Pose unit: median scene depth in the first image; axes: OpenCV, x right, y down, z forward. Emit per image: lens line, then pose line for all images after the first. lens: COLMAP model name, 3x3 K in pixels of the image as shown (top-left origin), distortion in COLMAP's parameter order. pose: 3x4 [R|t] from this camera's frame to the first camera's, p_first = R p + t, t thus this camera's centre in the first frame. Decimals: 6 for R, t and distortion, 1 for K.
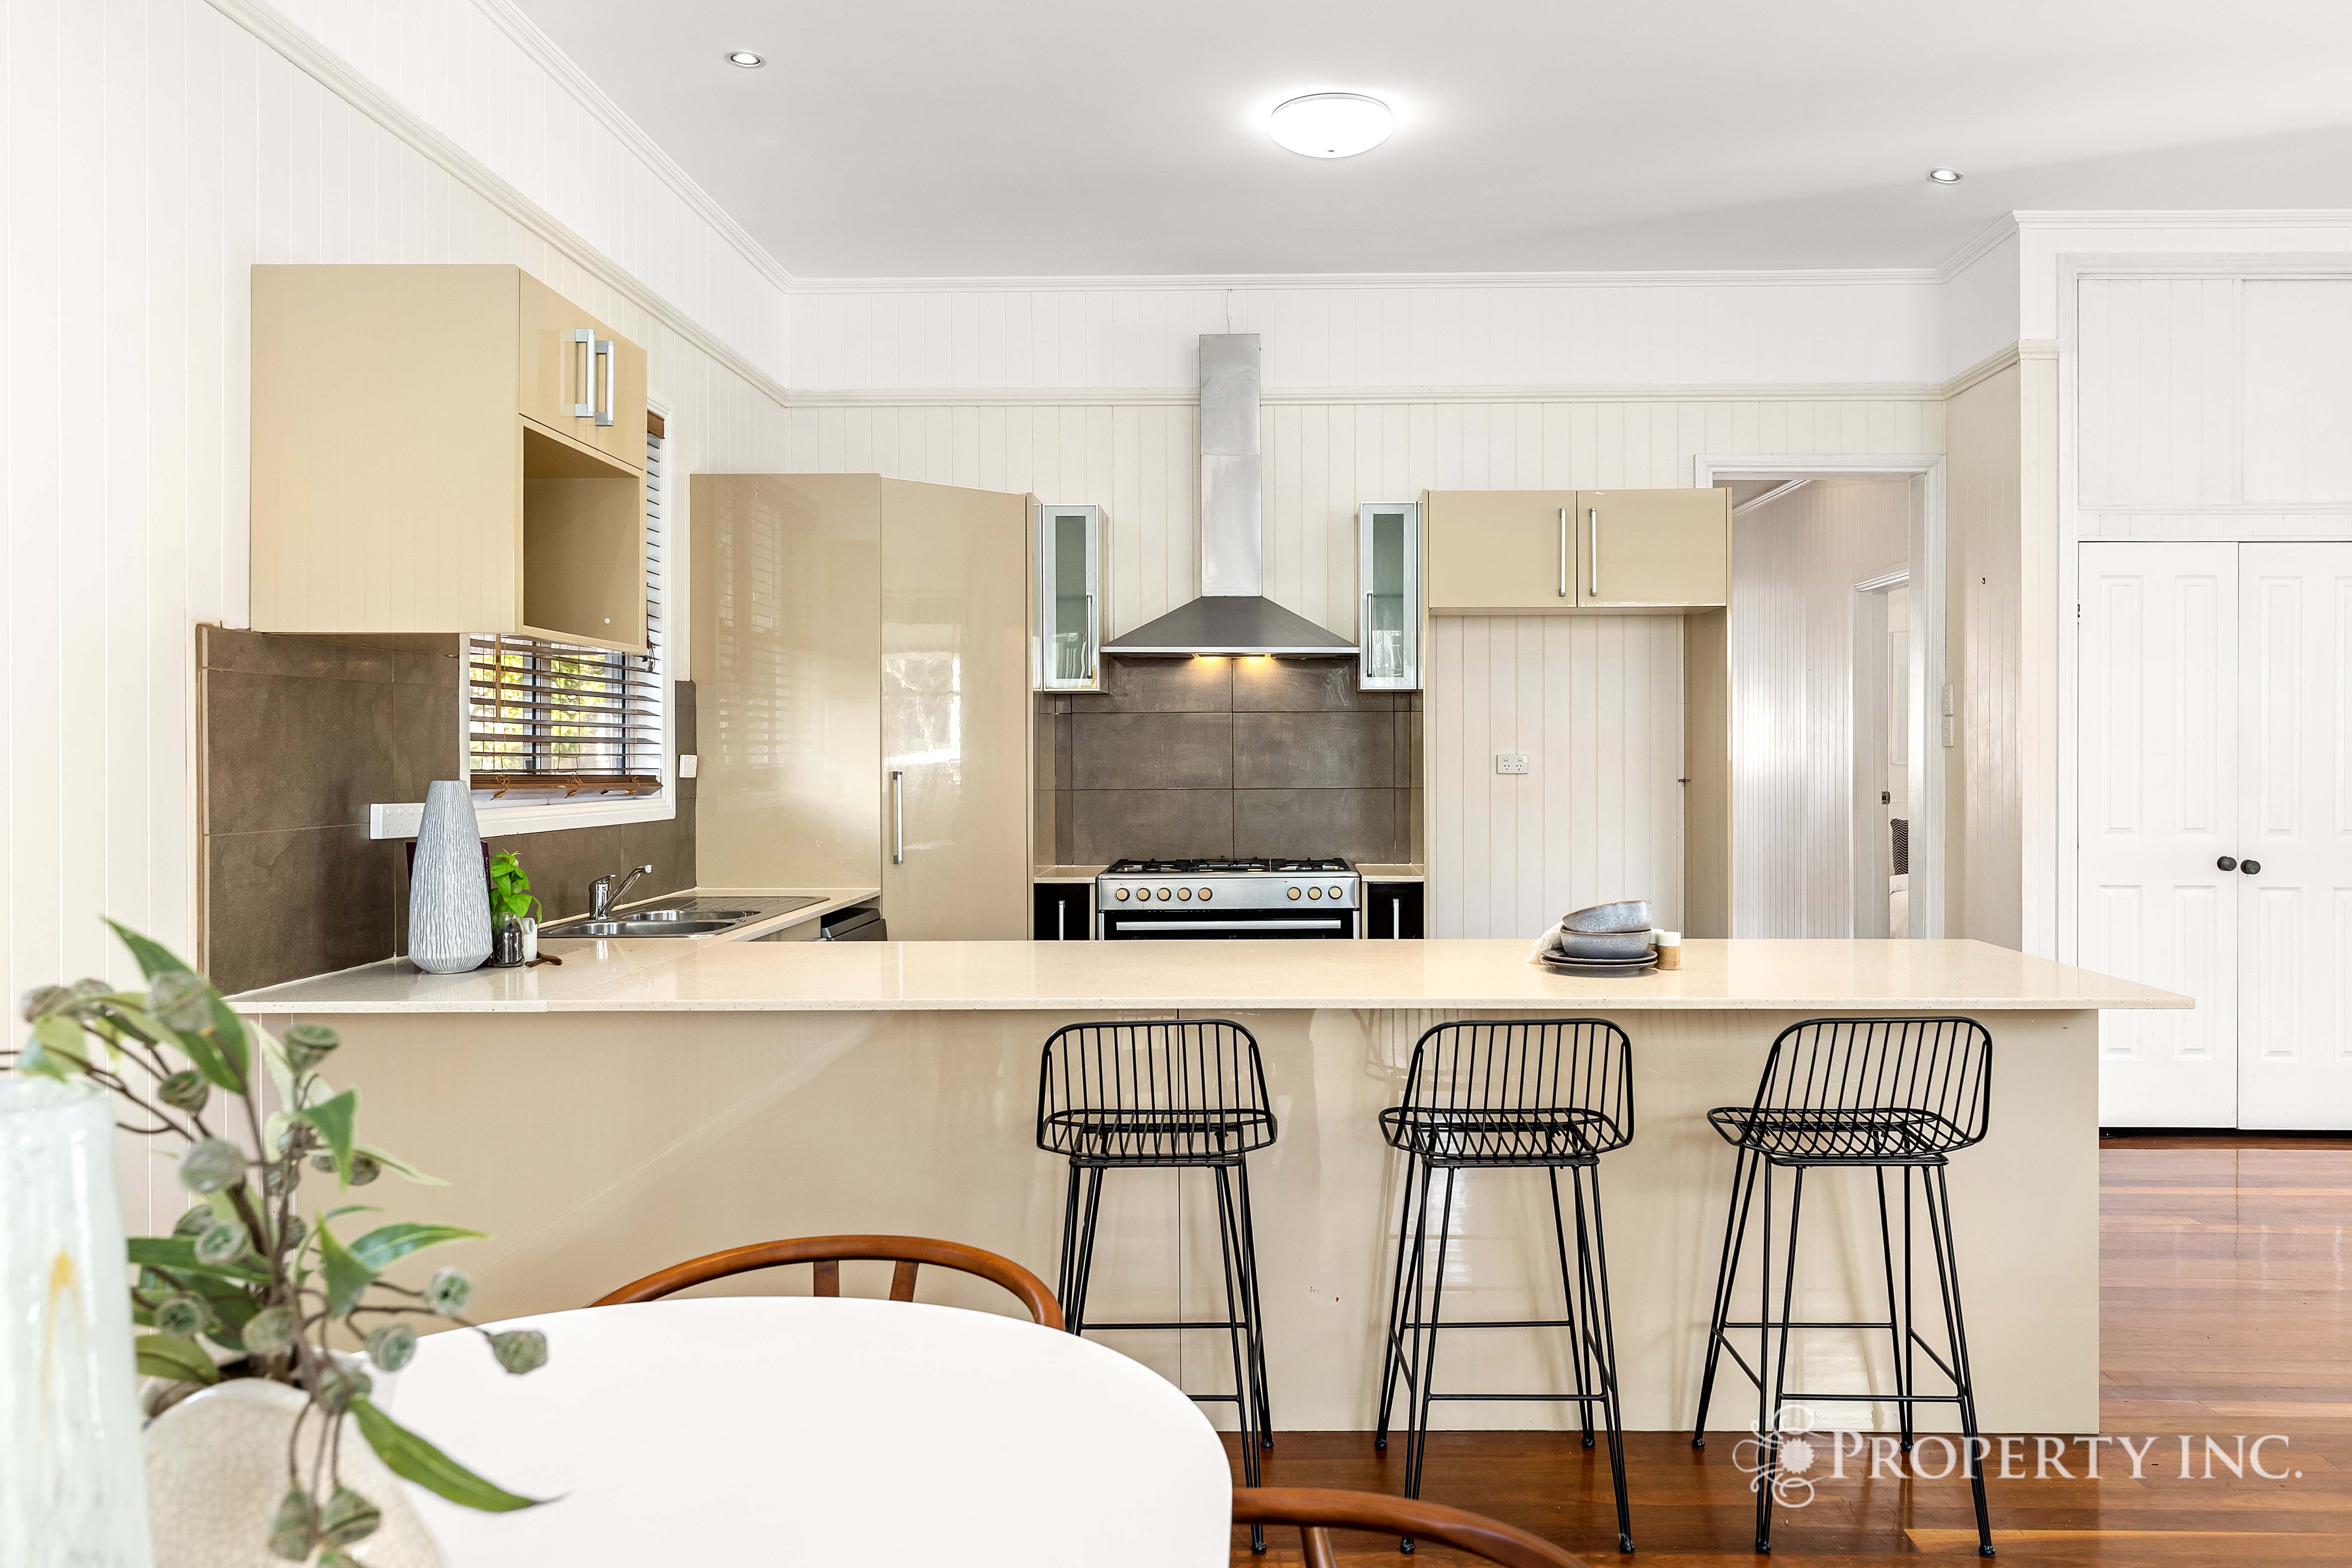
lens RADIAL K [[1626.5, 0, 1176.5], [0, 1626.5, 780.6], [0, 0, 1]] dist [0.003709, 0.001067]
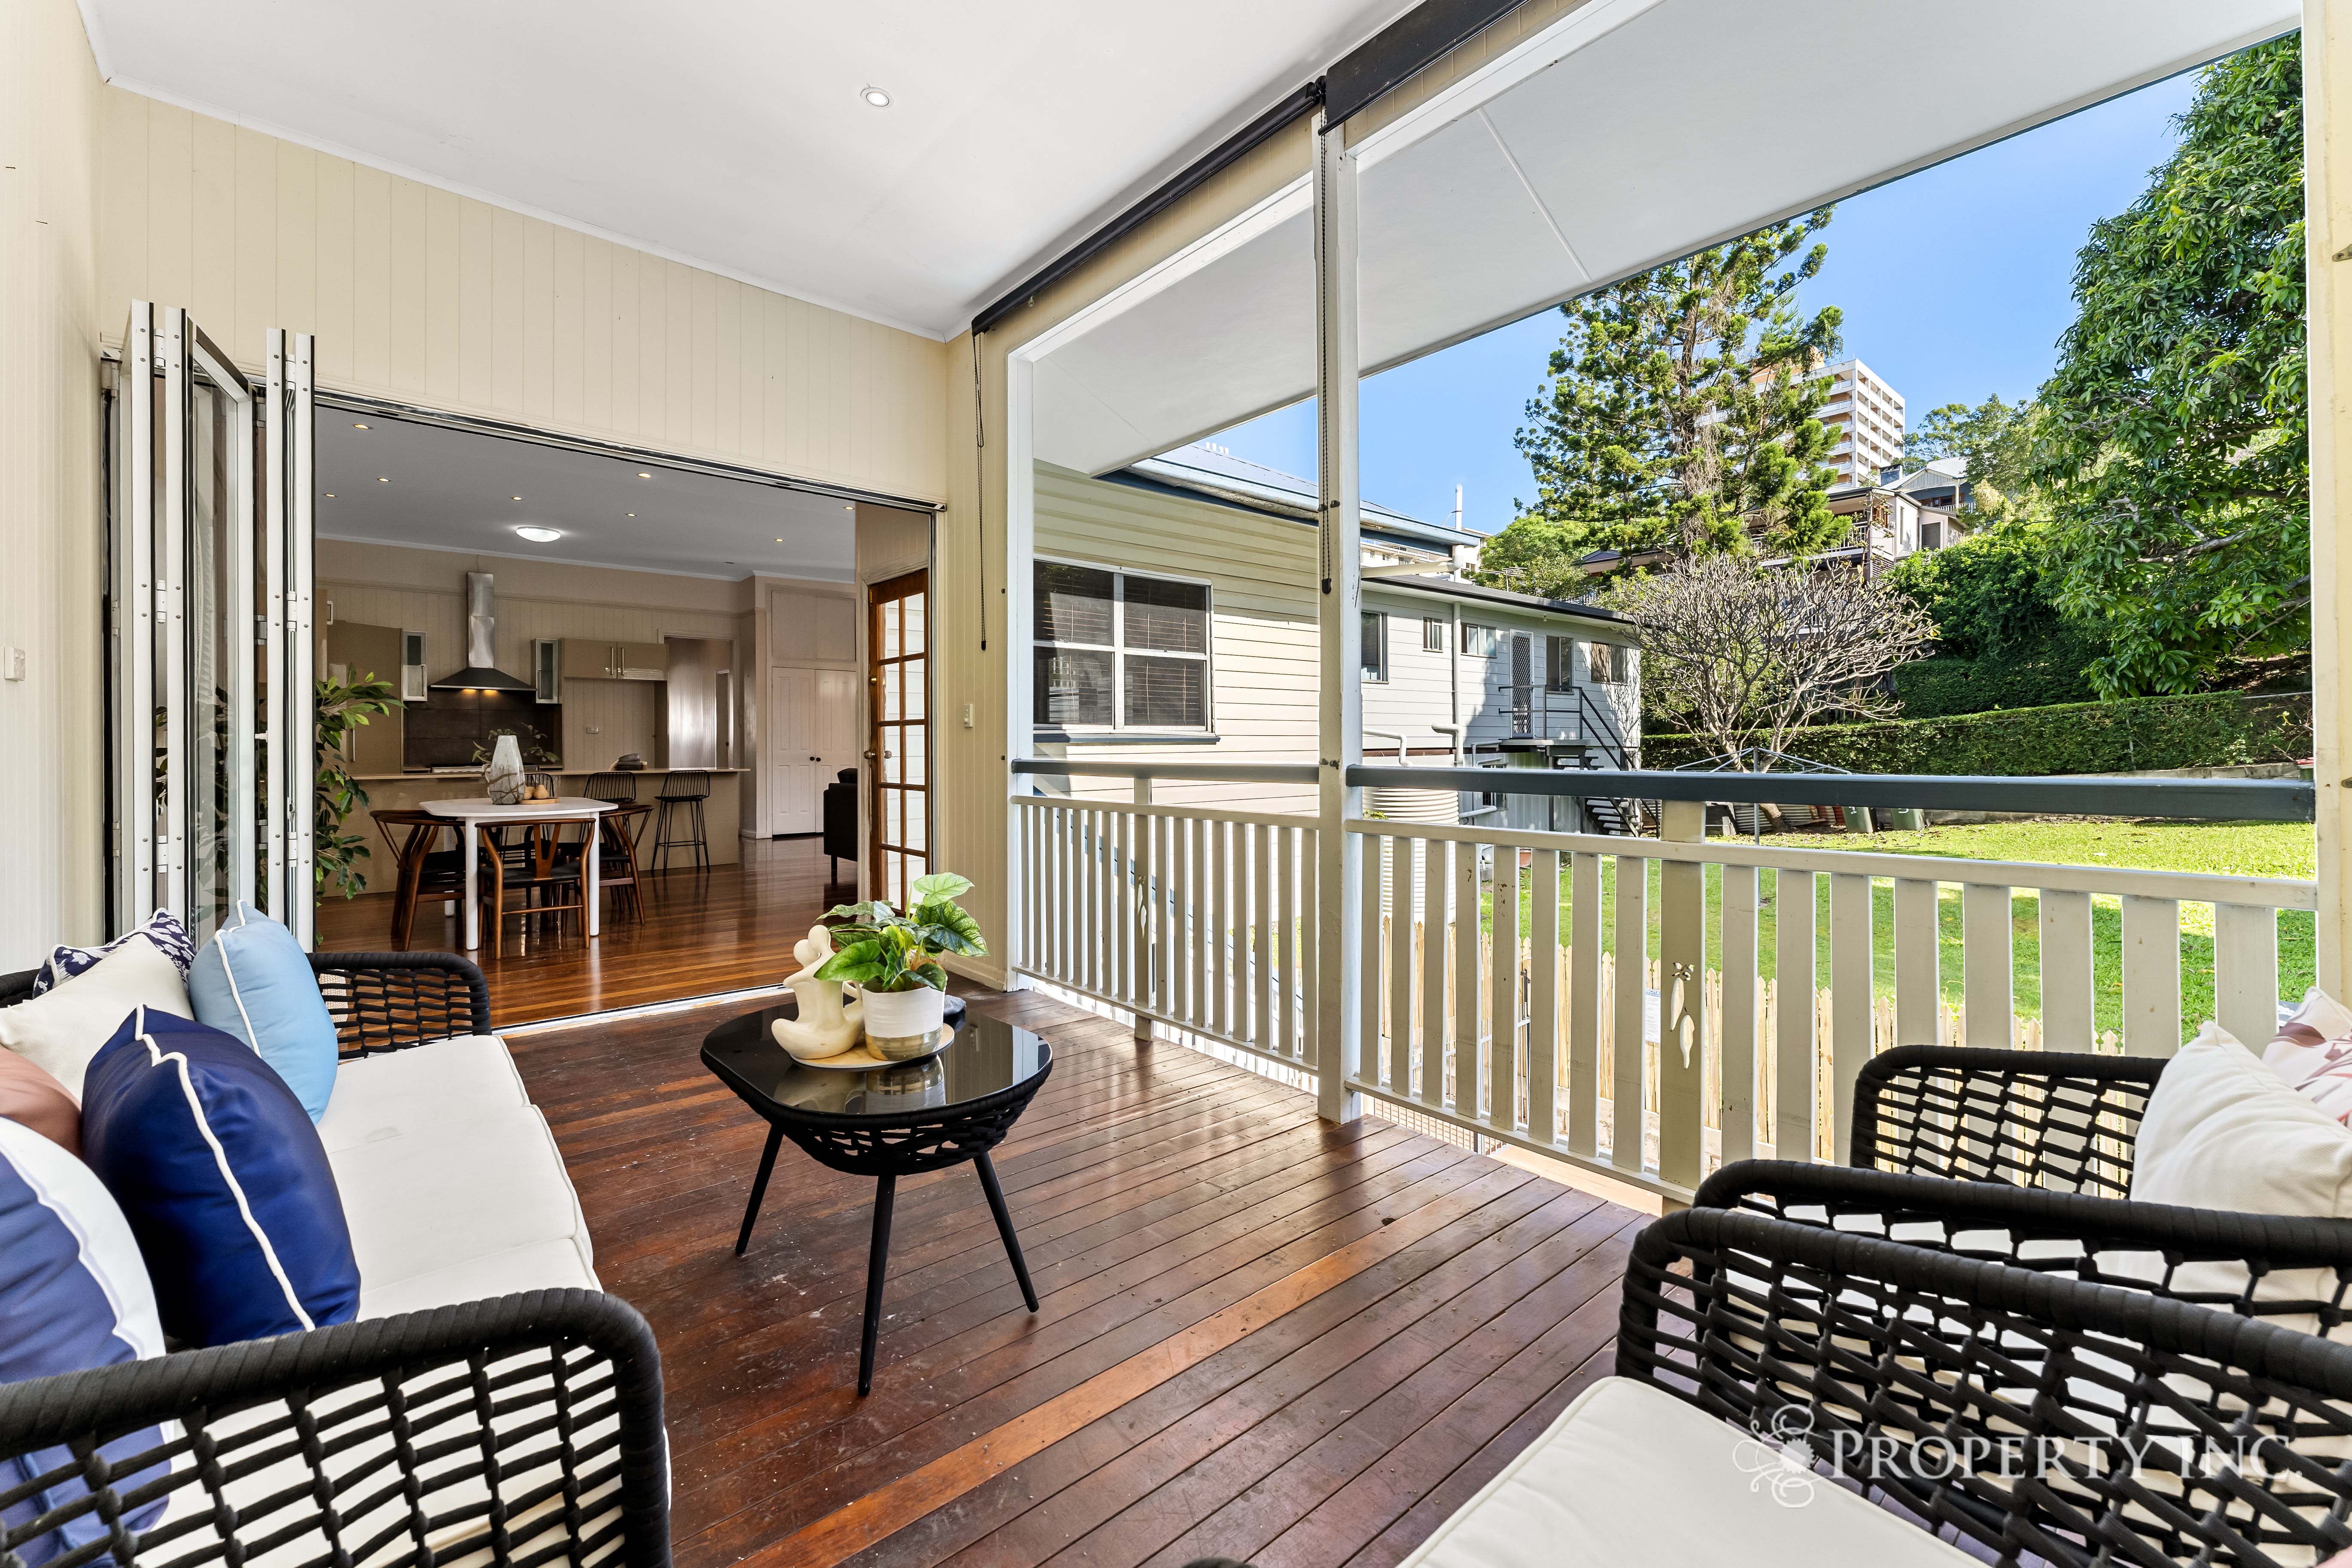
lens RADIAL K [[945.2, 0, 1075.0], [0, 945.2, 746.6], [0, 0, 1]] dist [-0.000712, 0.000116]
pose [[0.759475, -0.001455, 0.650535, -0.248920], [0.004293, 0.999987, -0.002776, 0.029260], [-0.650522, 0.004901, 0.759471, -0.885692]]
